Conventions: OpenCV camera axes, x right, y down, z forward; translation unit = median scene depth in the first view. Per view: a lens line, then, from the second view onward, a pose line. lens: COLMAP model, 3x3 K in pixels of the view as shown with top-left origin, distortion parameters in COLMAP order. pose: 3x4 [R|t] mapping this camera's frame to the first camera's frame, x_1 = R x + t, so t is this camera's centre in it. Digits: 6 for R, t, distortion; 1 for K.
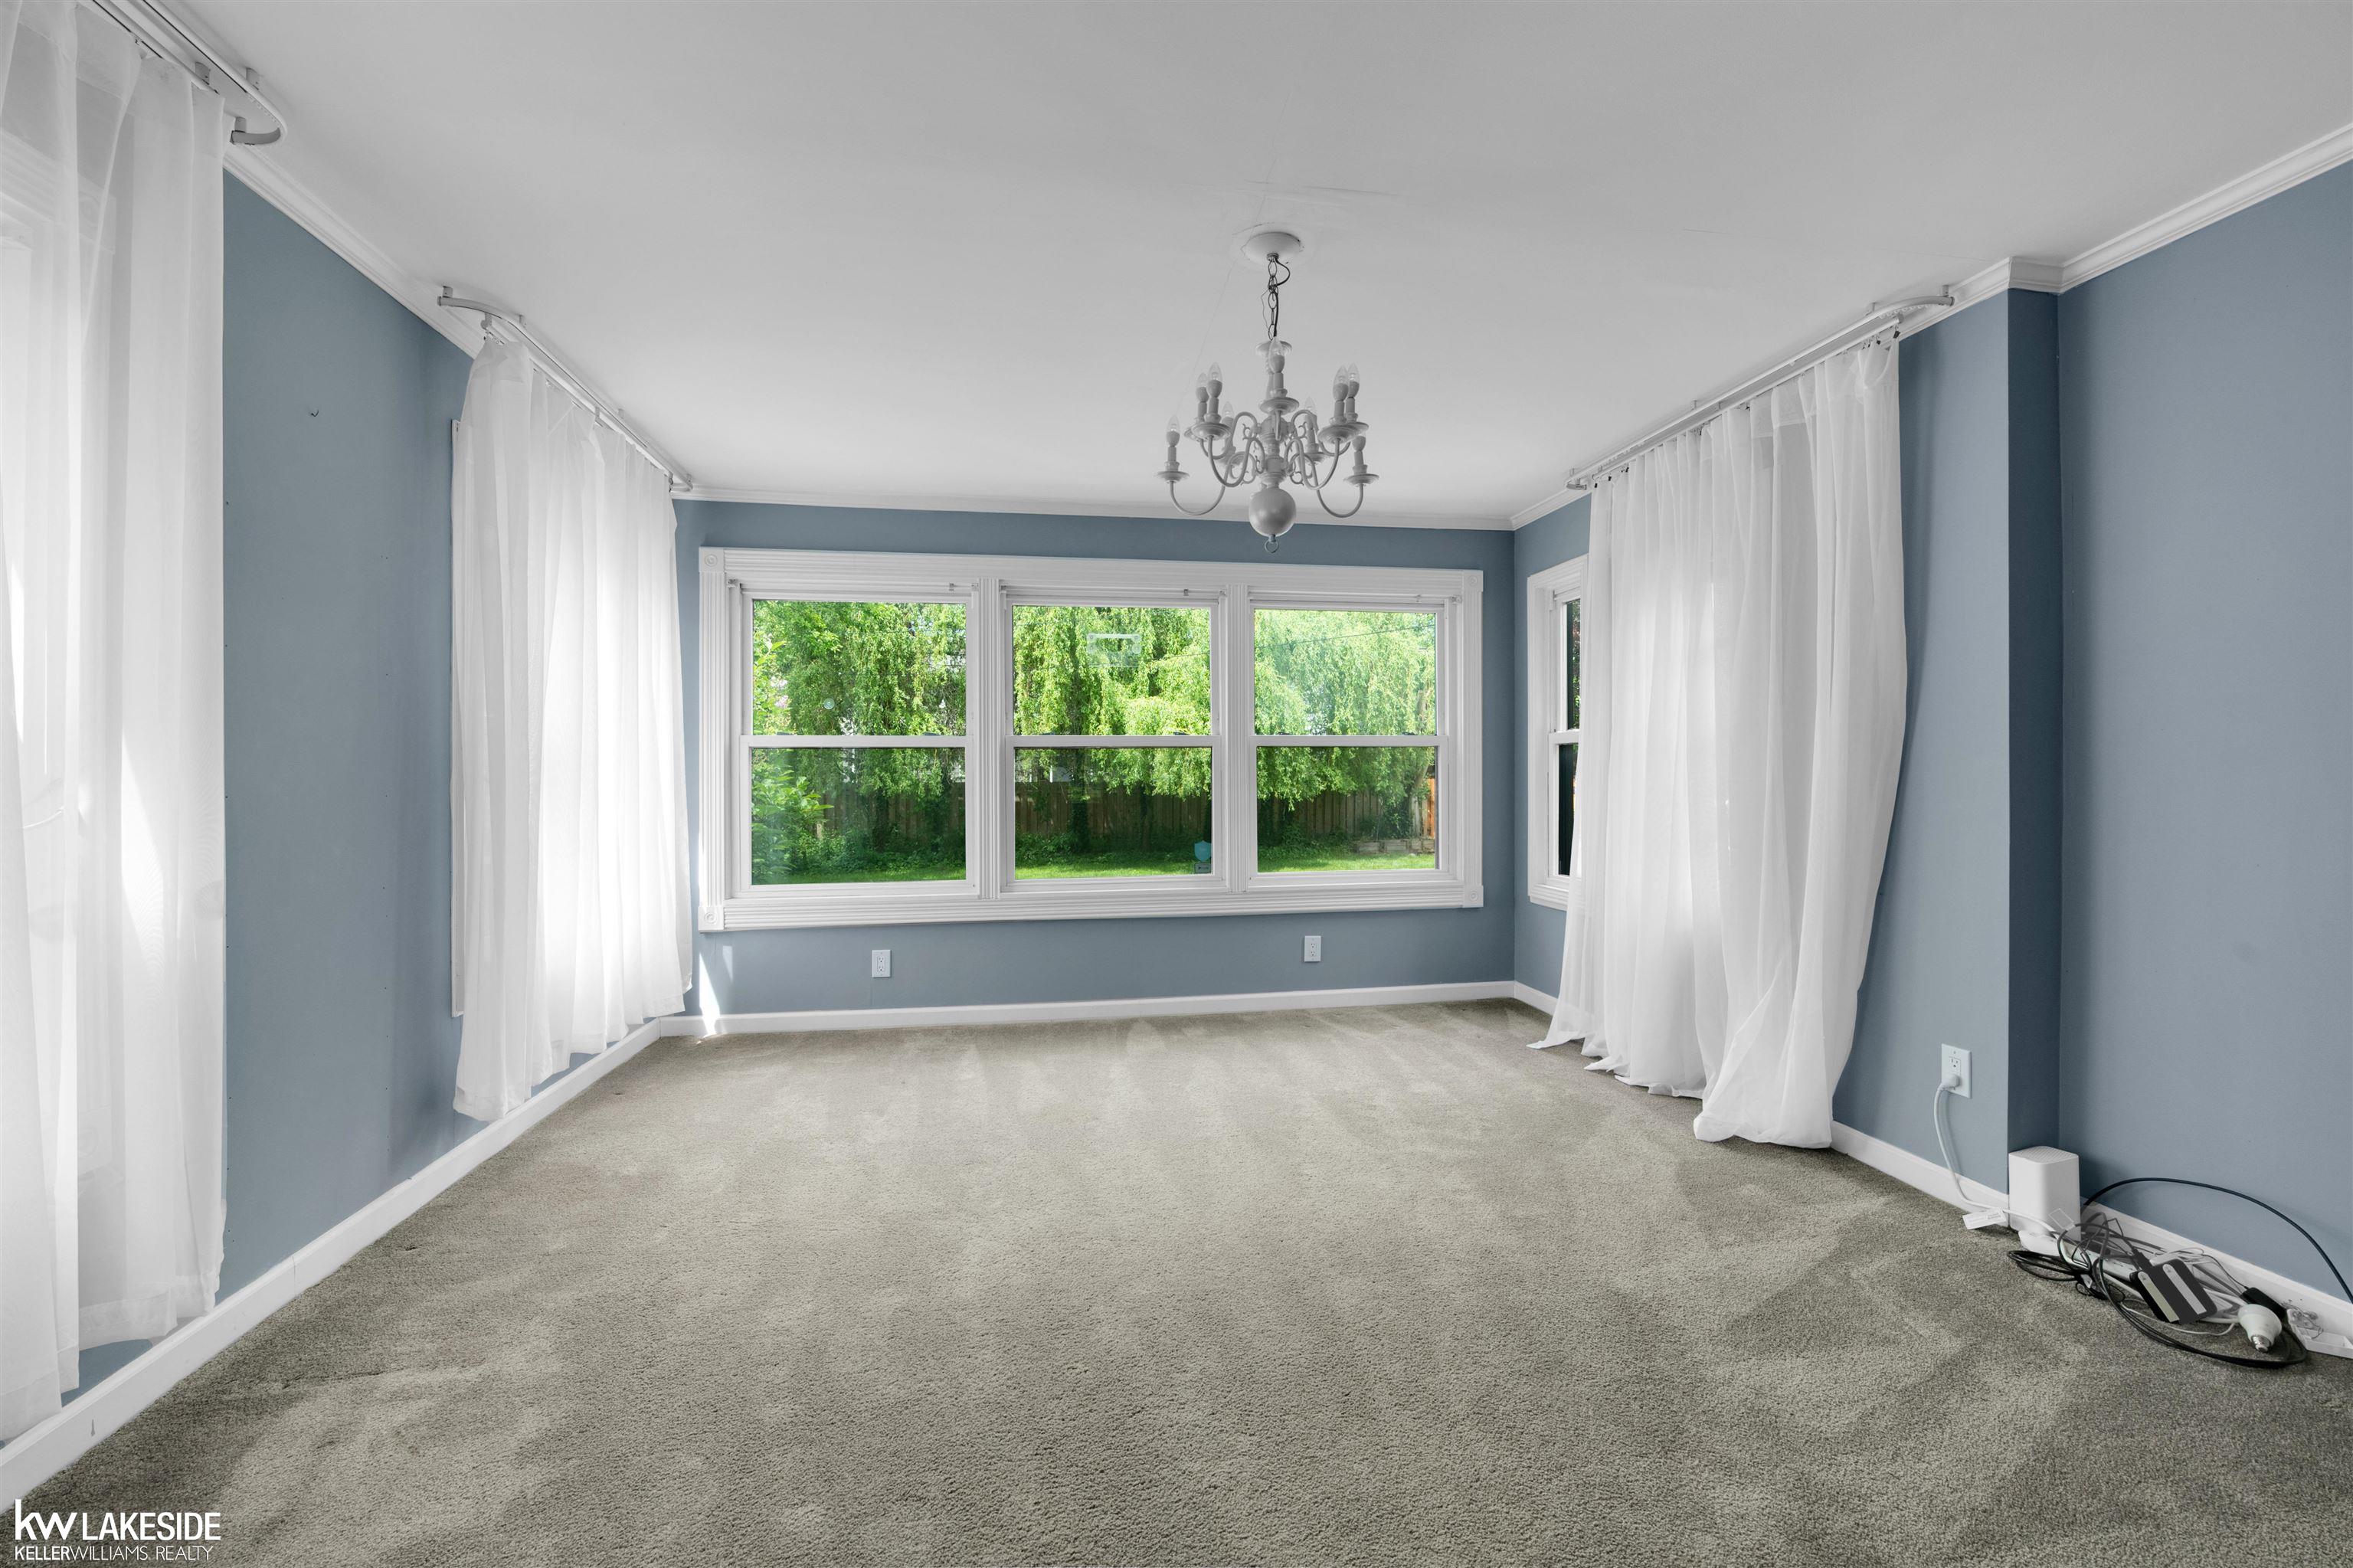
lens RADIAL K [[956.5, 0, 1195.1], [0, 956.5, 777.8], [0, 0, 1]] dist [0.000450, -0.000060]
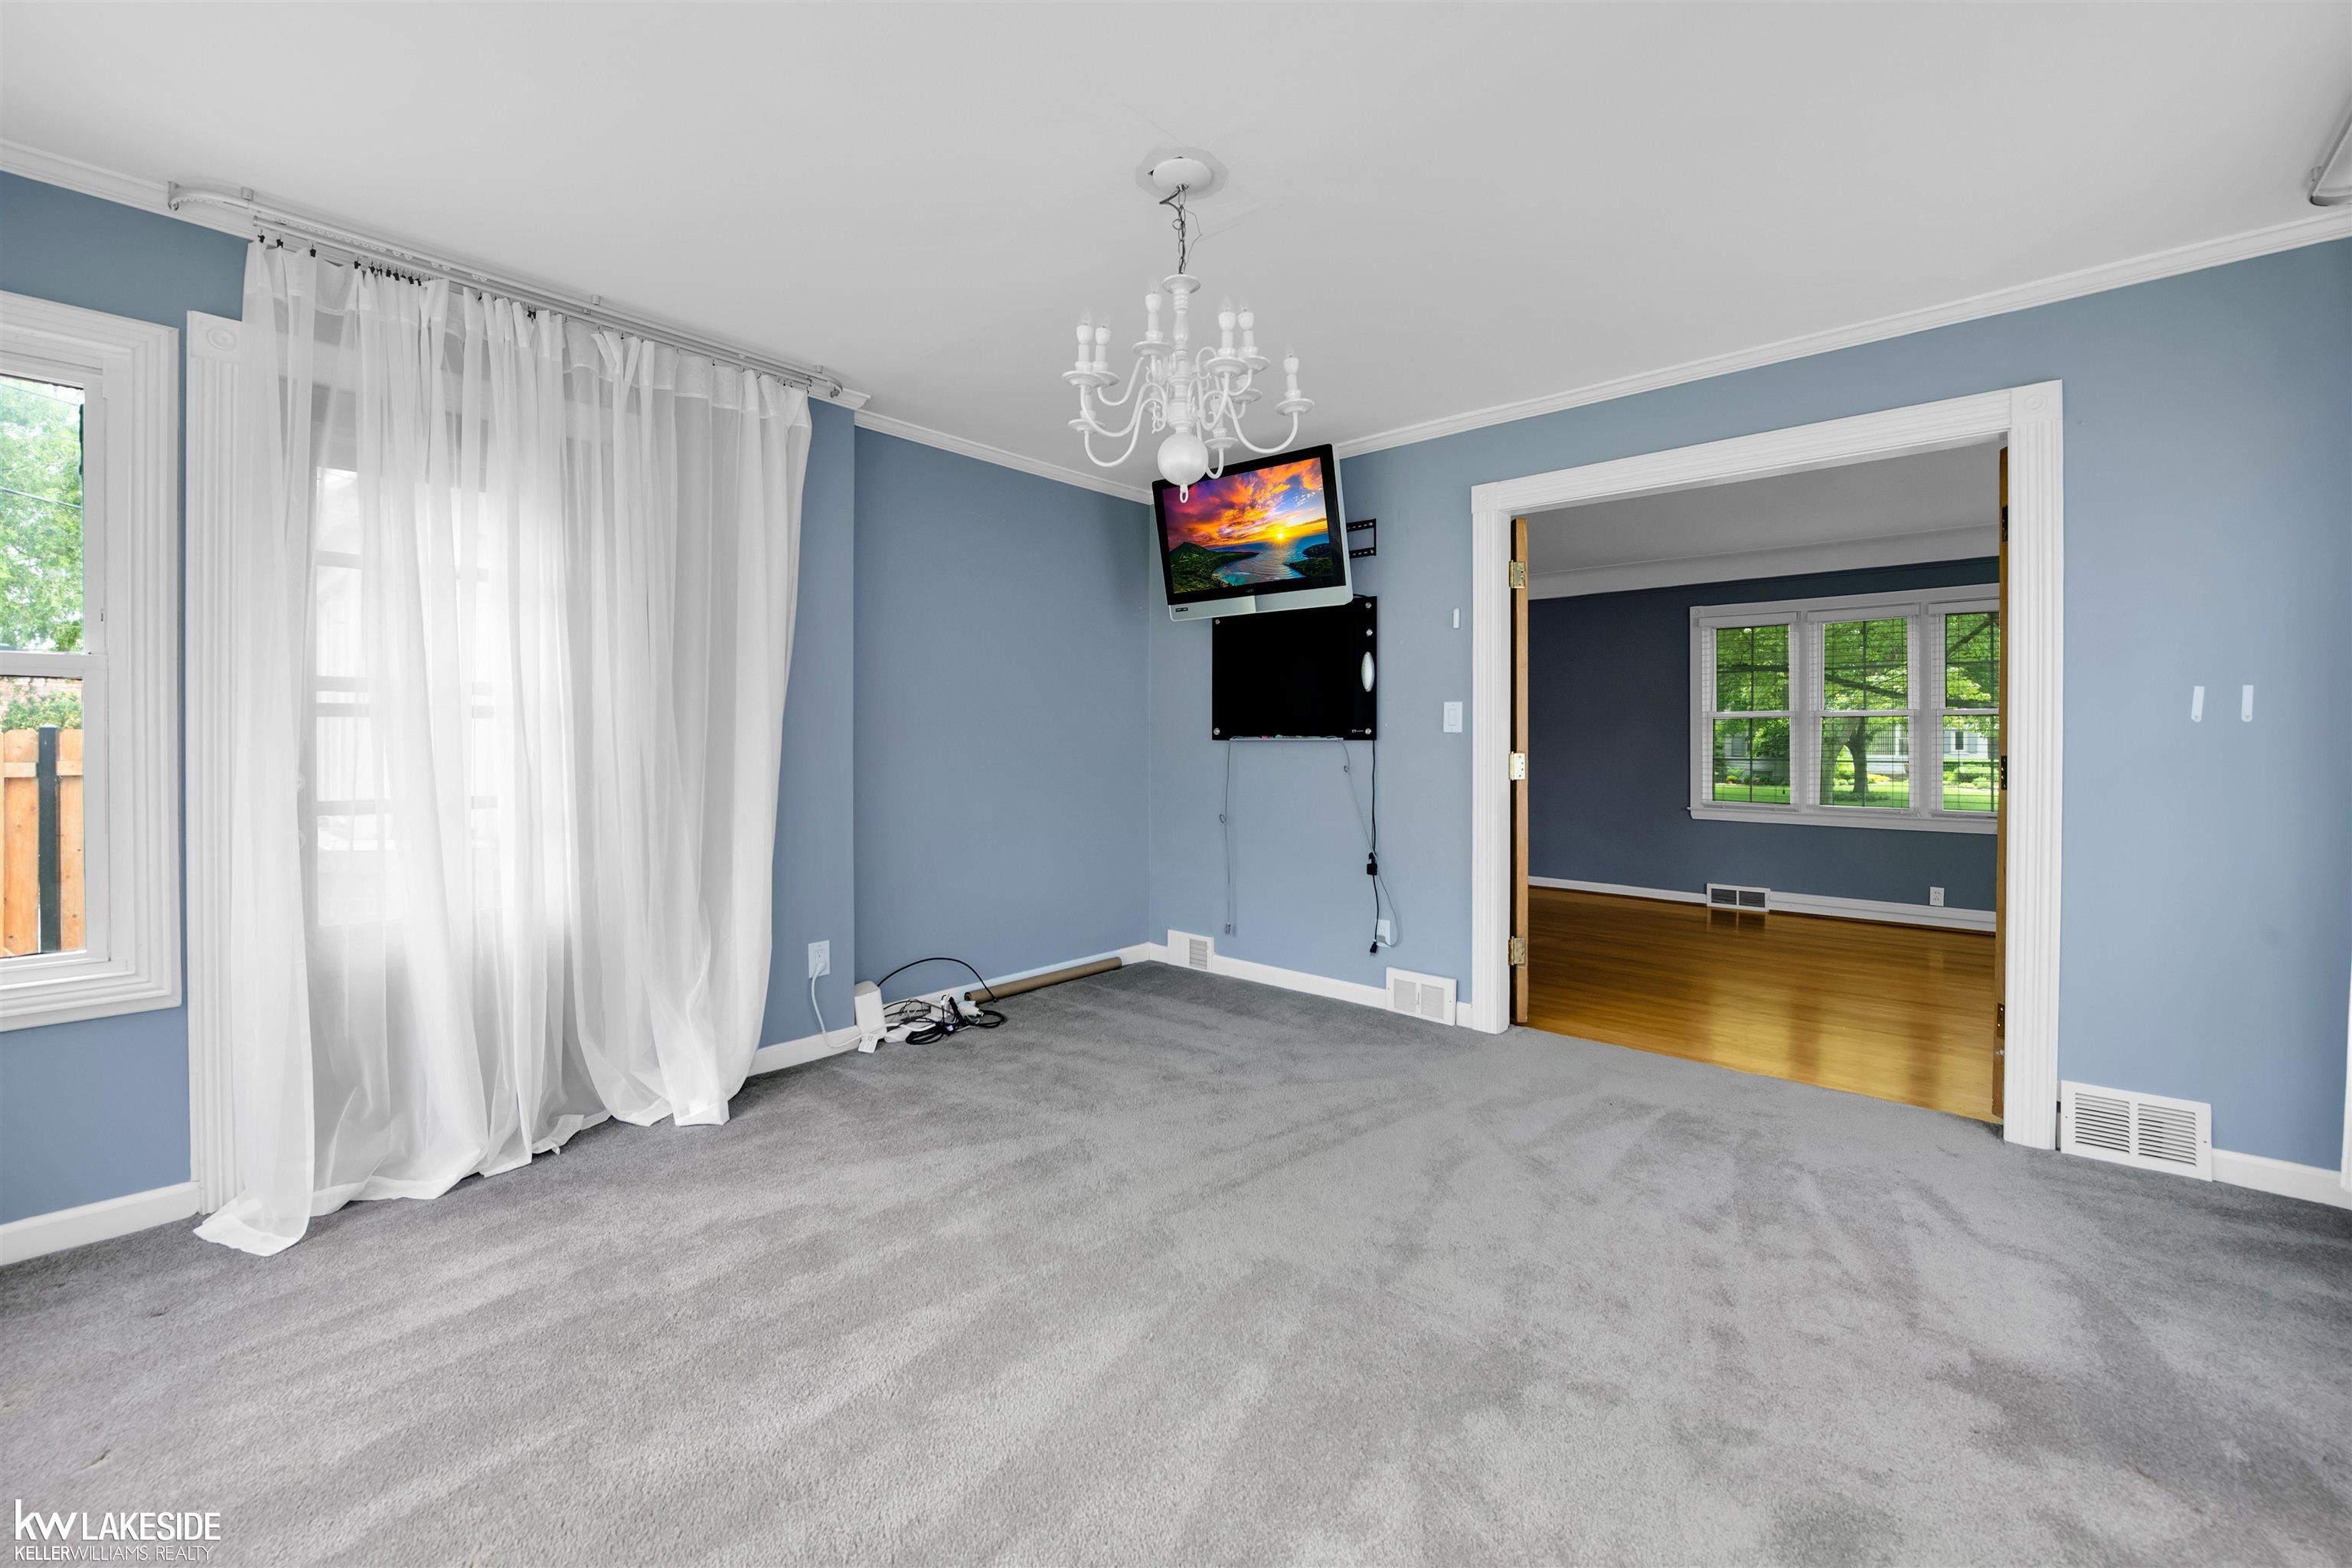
lens RADIAL K [[956.1, 0, 1194.6], [0, 956.1, 777.8], [0, 0, 1]] dist [0.000450, -0.000060]
pose [[-0.623183, -0.019640, 0.781830, -0.491038], [0.001873, 0.999644, 0.026605, 0.008740], [-0.782074, 0.018044, -0.622924, 1.156323]]
